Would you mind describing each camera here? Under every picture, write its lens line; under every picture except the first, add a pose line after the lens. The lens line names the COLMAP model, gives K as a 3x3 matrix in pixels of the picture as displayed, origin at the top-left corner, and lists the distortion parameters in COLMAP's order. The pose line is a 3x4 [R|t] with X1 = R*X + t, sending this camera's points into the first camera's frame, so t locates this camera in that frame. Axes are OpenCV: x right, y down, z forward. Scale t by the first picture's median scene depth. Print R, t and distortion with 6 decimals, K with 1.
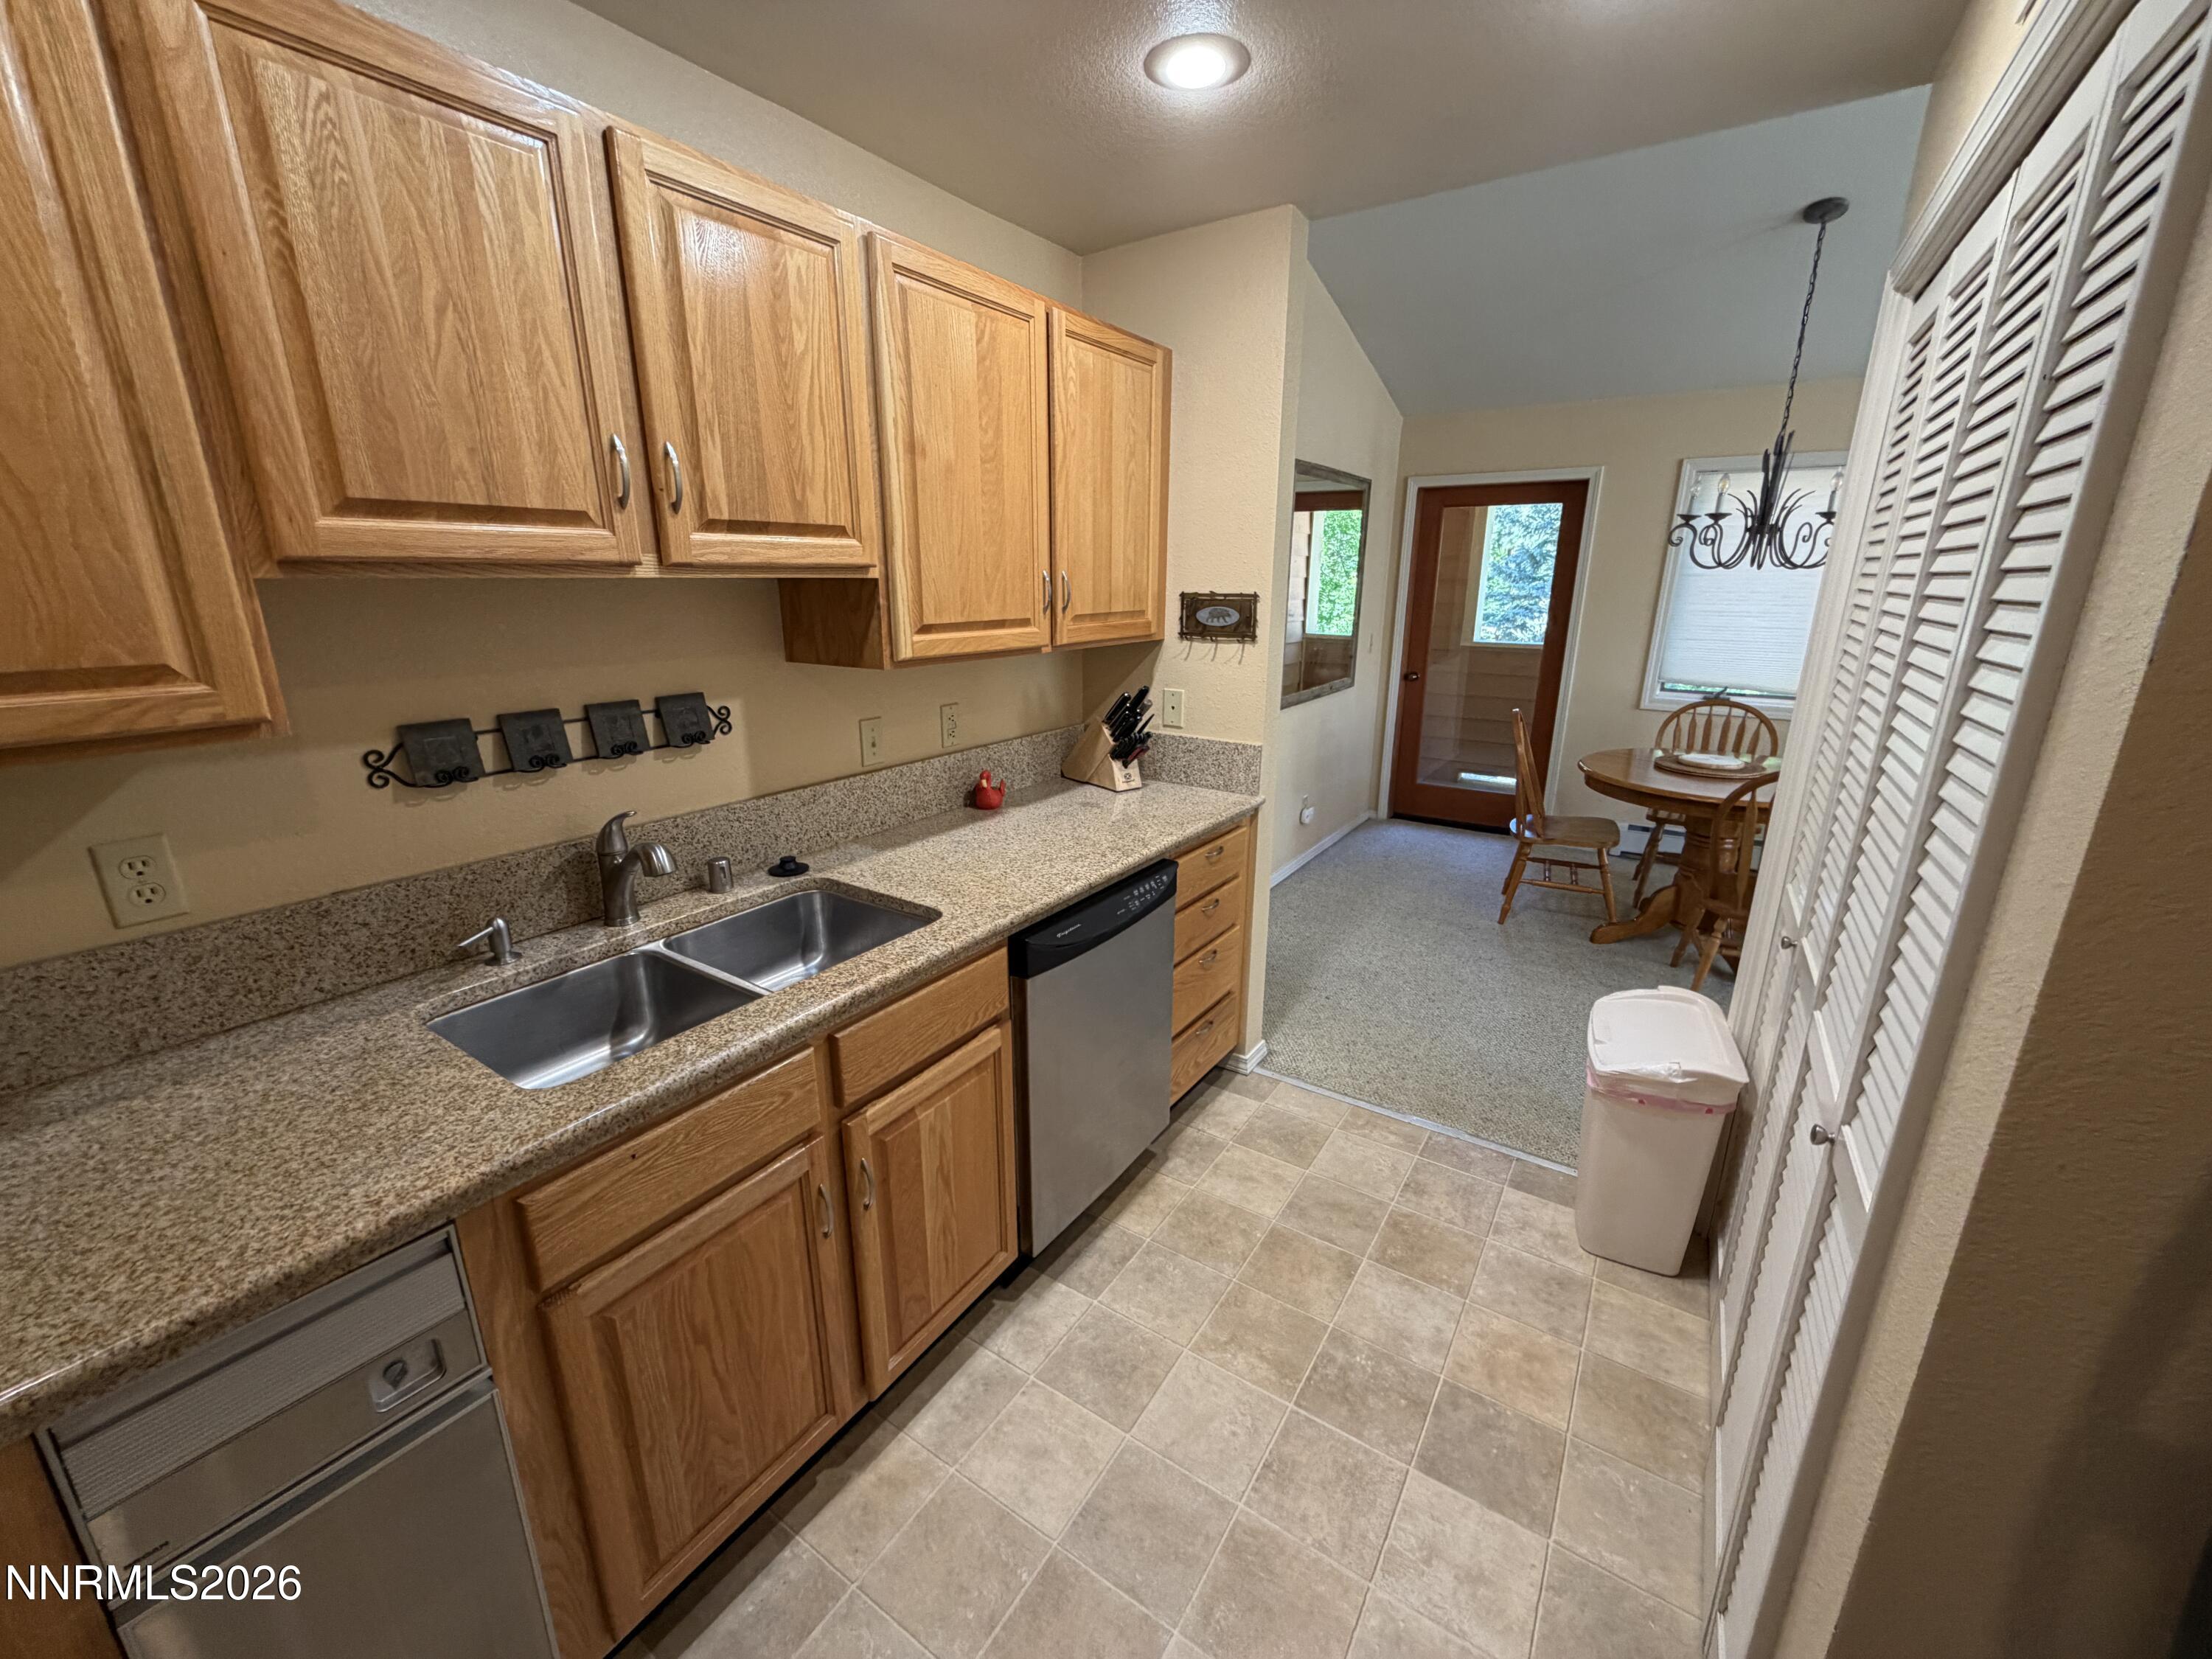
lens RADIAL K [[882.3, 0, 1099.9], [0, 882.3, 825.0], [0, 0, 1]] dist [0.001307, 0.000343]
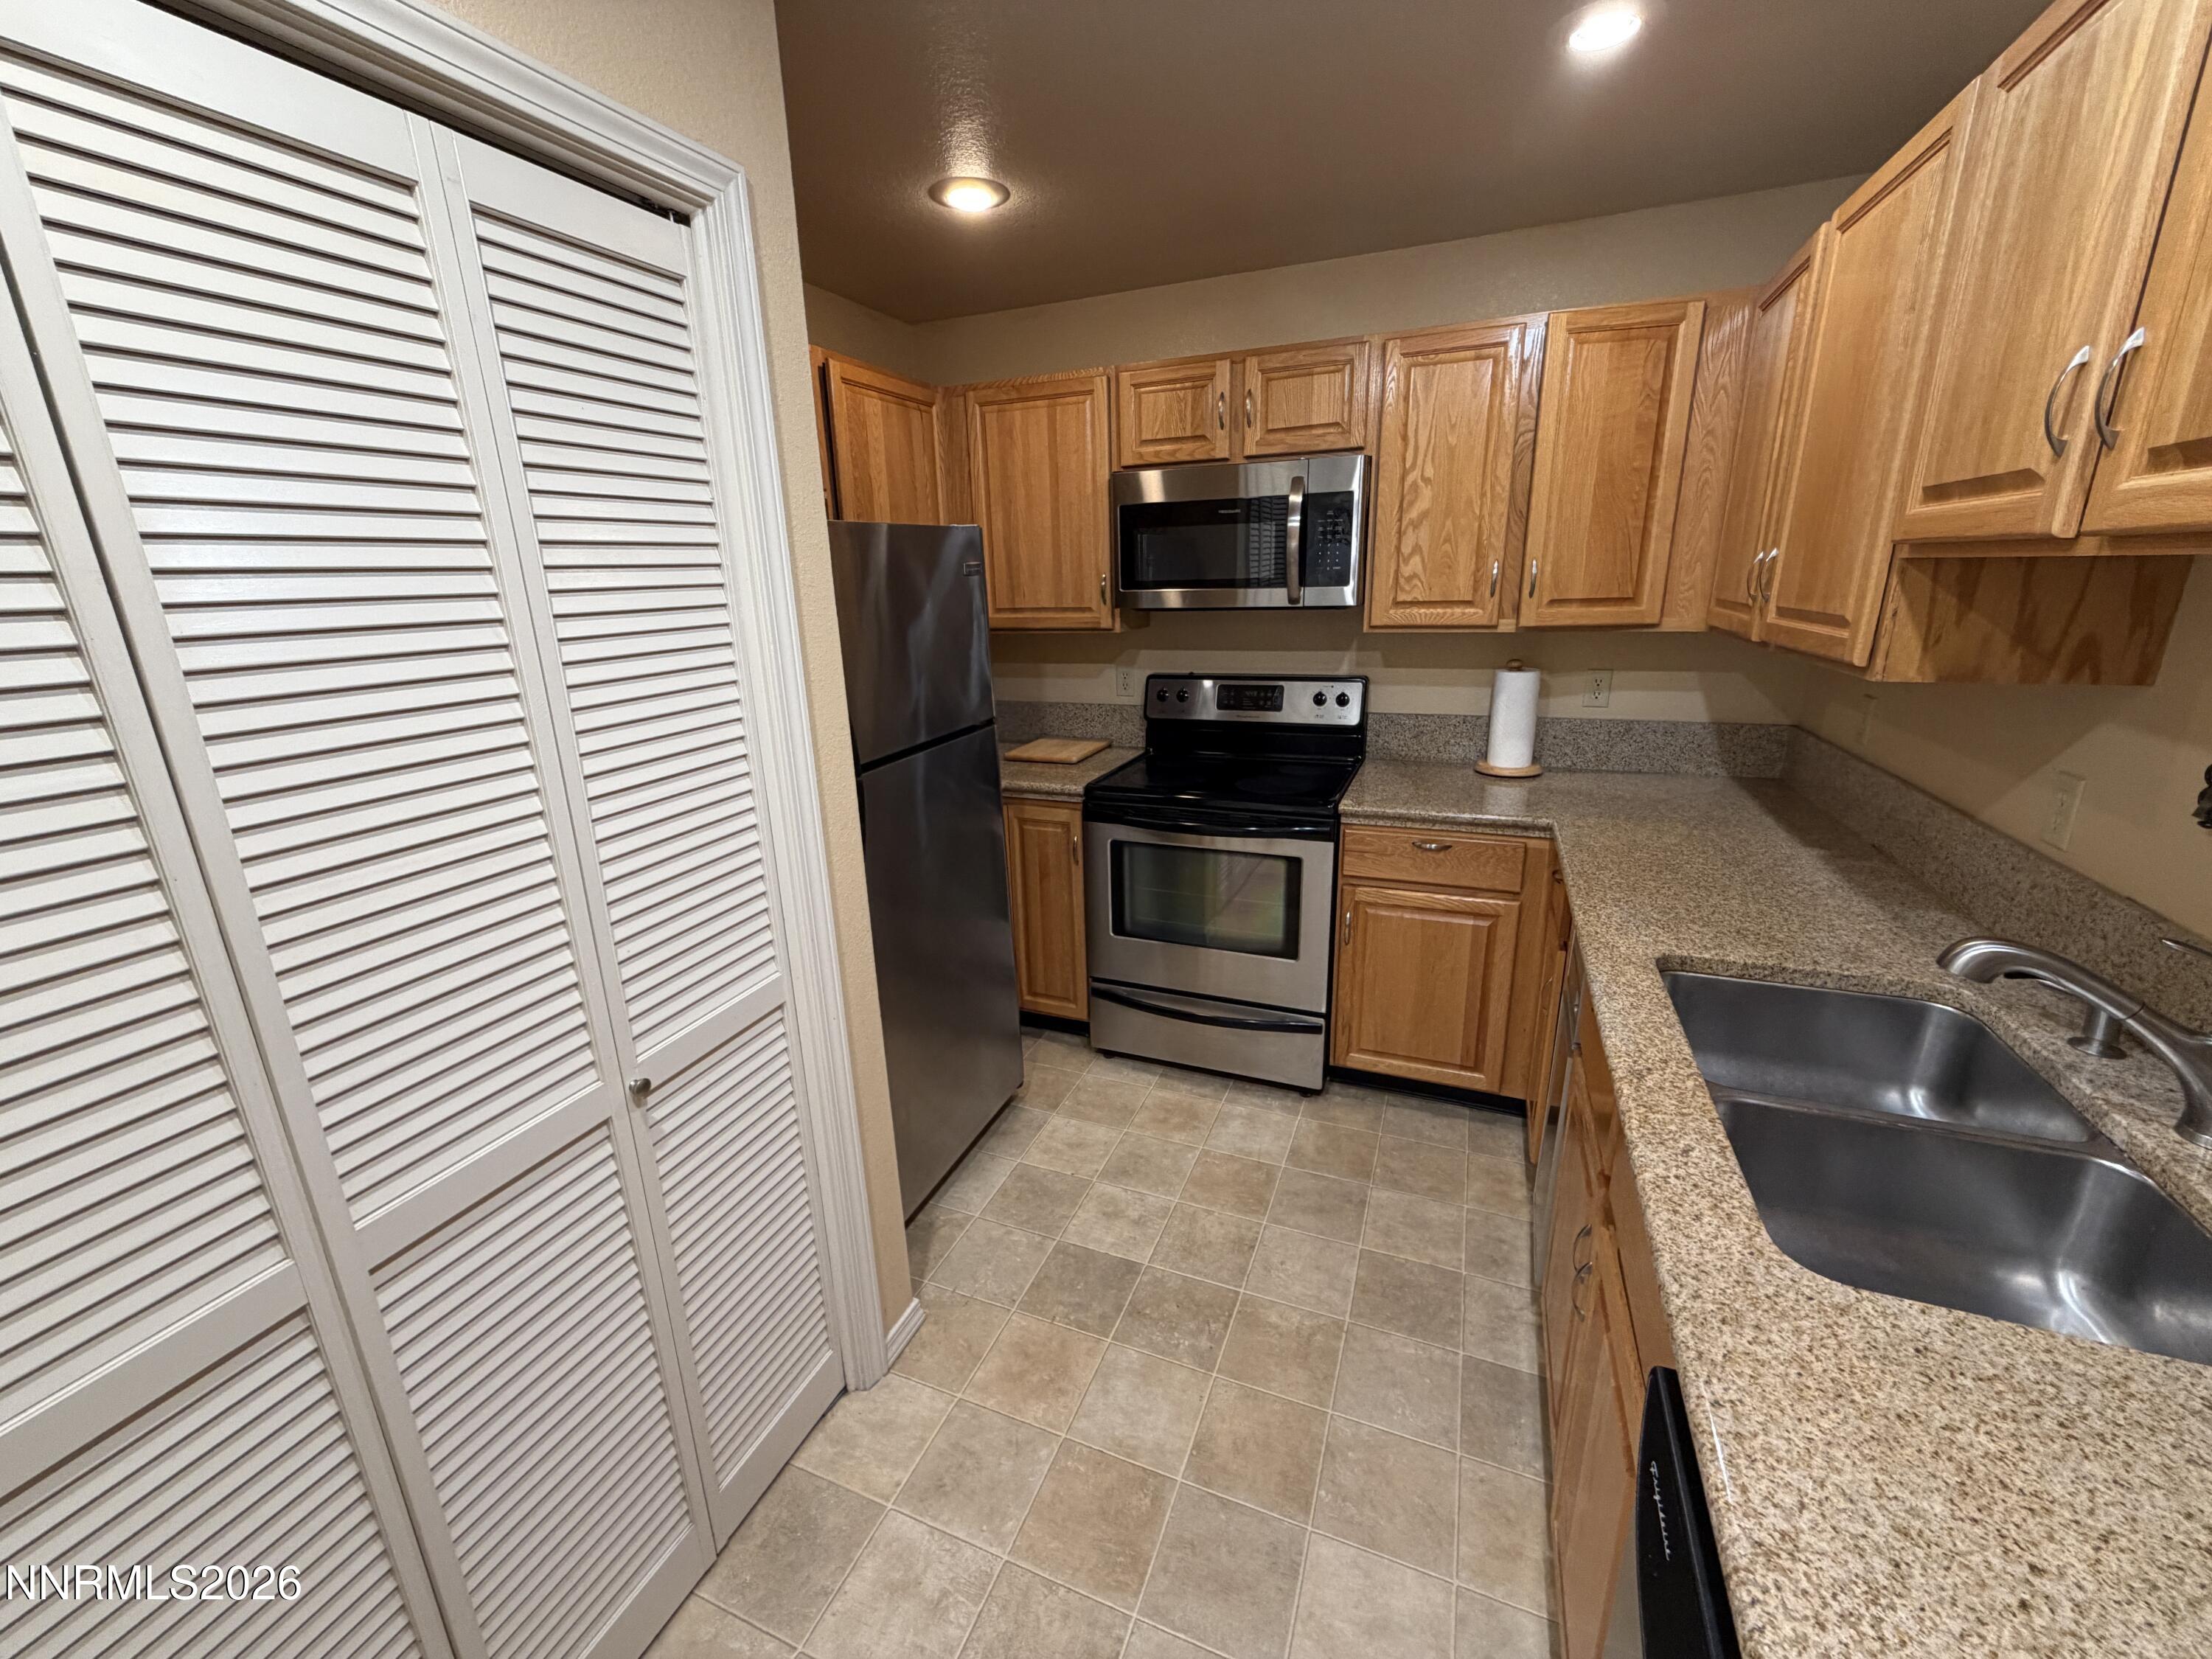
lens RADIAL K [[882.3, 0, 1101.3], [0, 882.3, 825.8], [0, 0, 1]] dist [0.001307, 0.000343]
pose [[-0.981343, 0.077391, -0.176002, 0.233823], [-0.025925, 0.853787, 0.519977, -0.307158], [0.190510, 0.514838, -0.835851, 1.076497]]
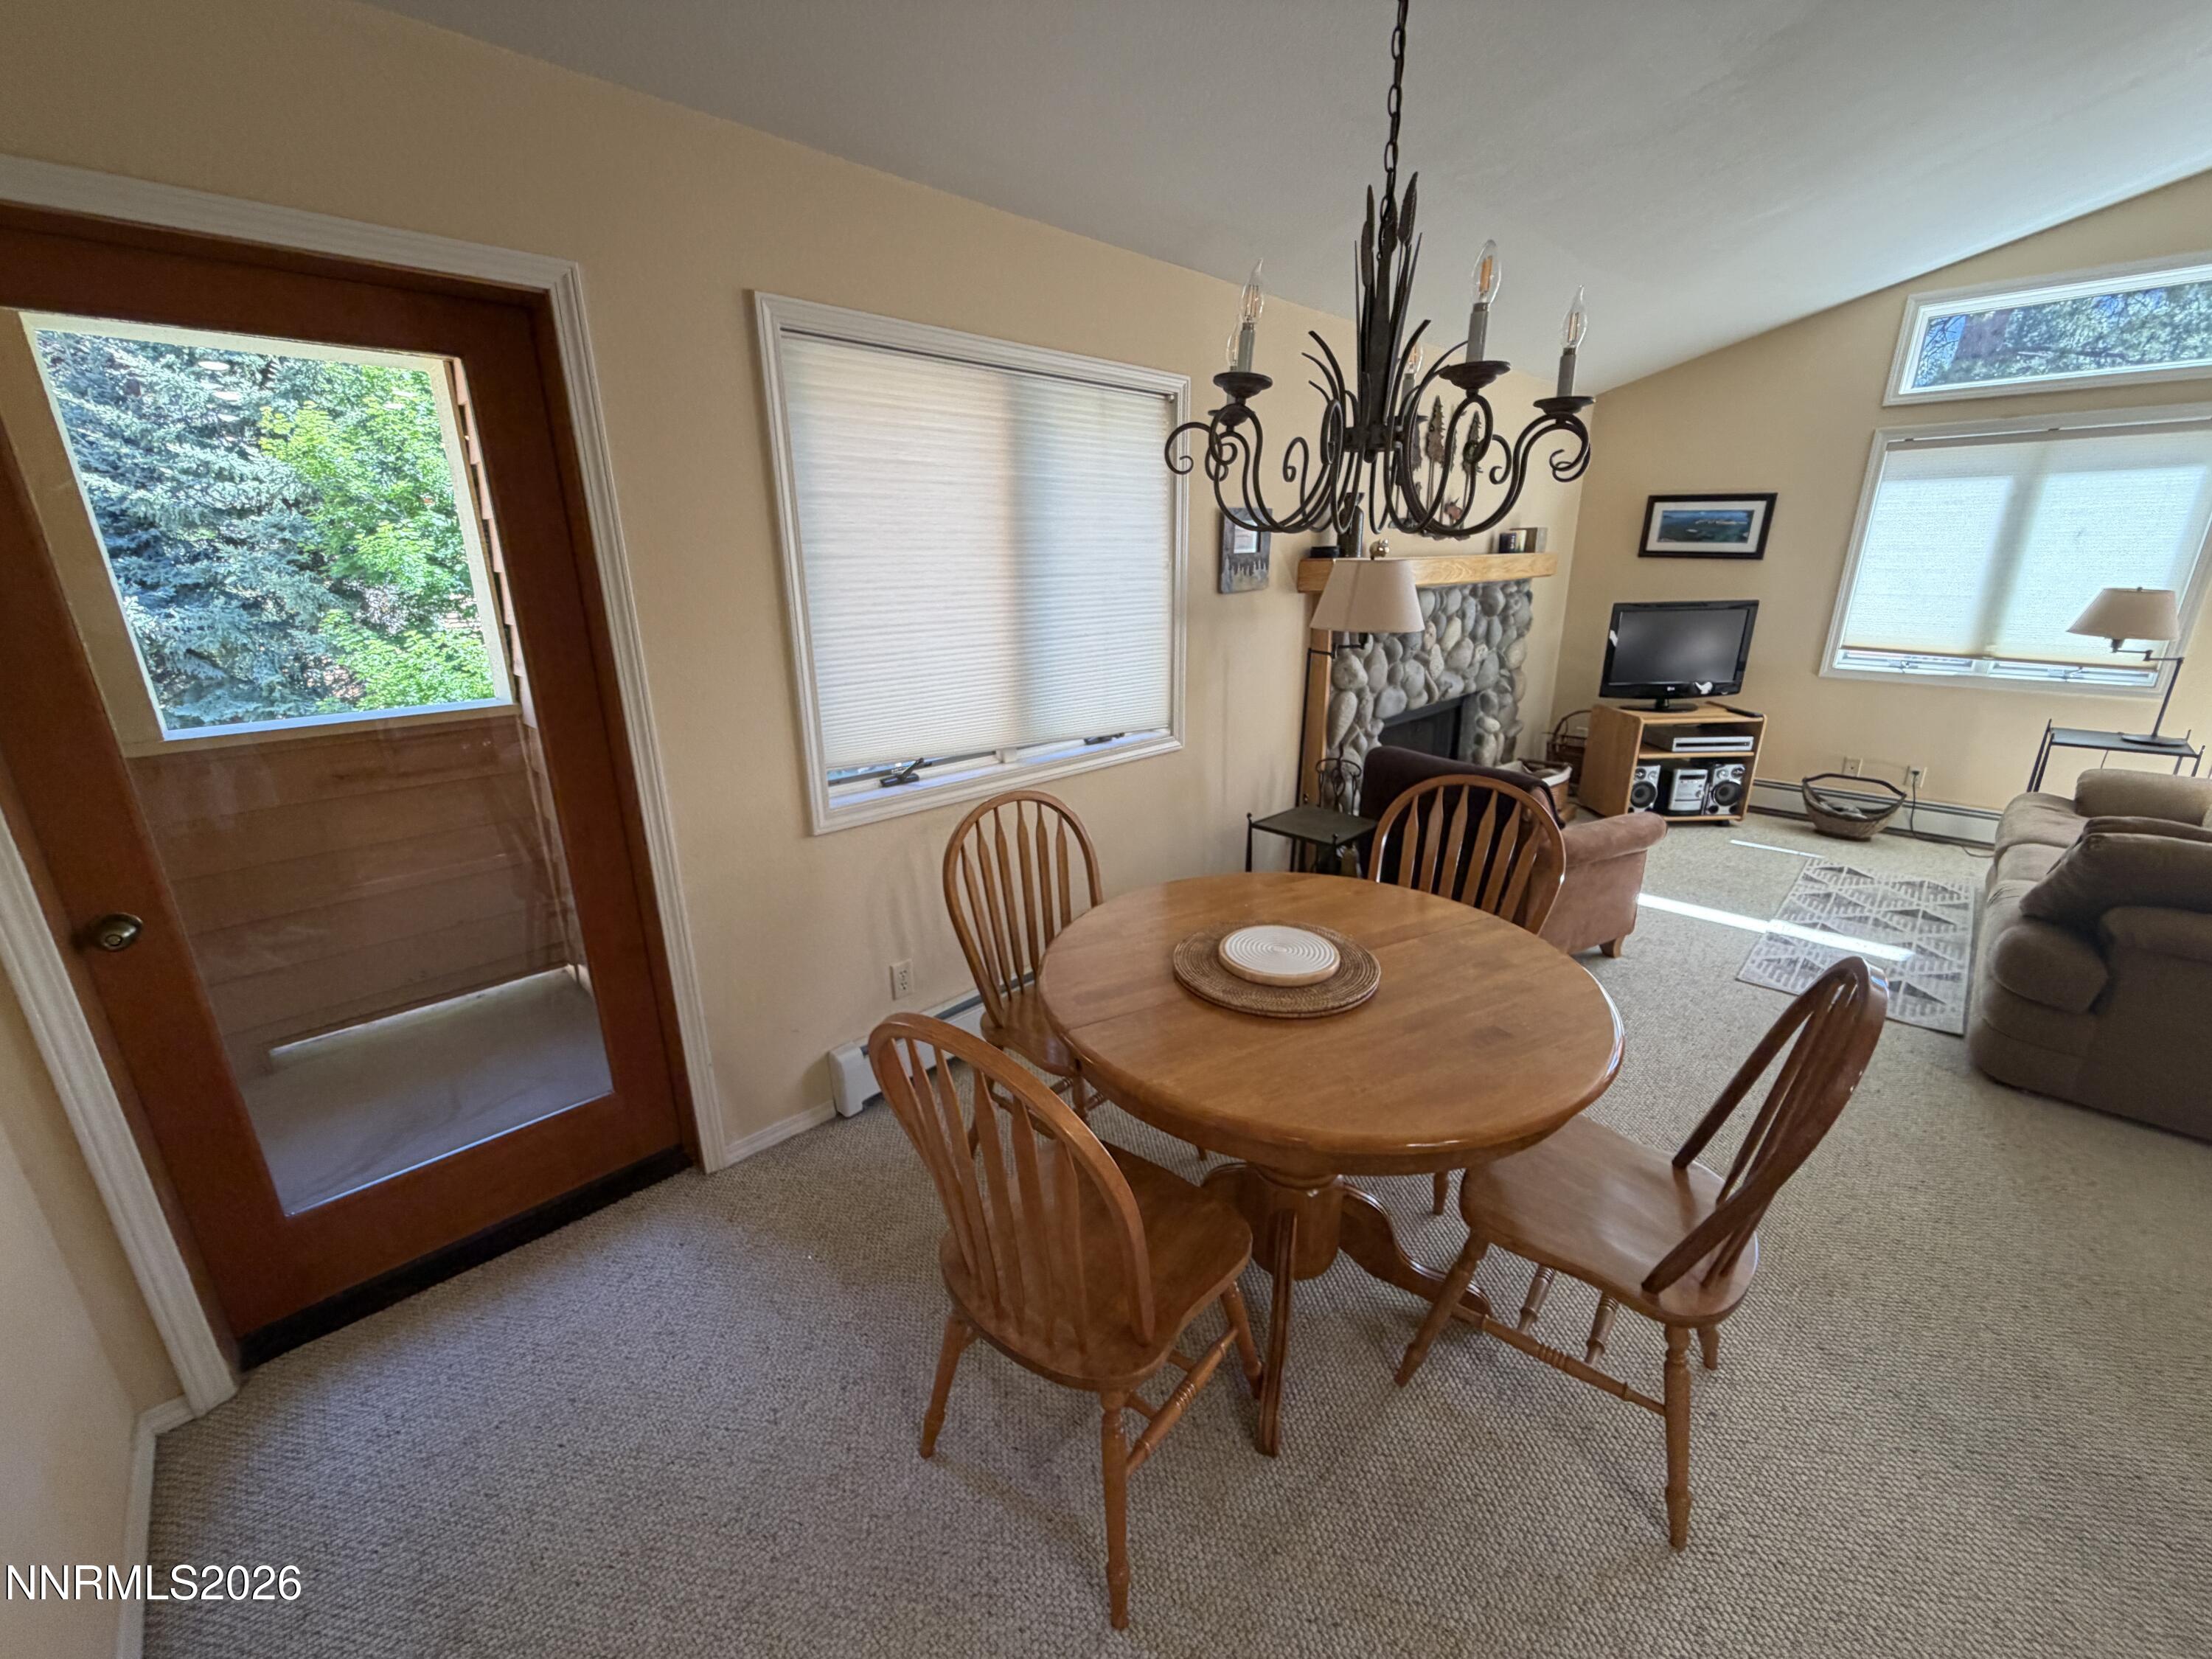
lens RADIAL K [[882.3, 0, 1090.0], [0, 882.3, 830.2], [0, 0, 1]] dist [0.001307, 0.000343]
pose [[0.220044, -0.295265, 0.929731, 0.504088], [0.277564, 0.932646, 0.230499, -0.521075], [-0.935168, 0.207339, 0.287178, 1.842602]]
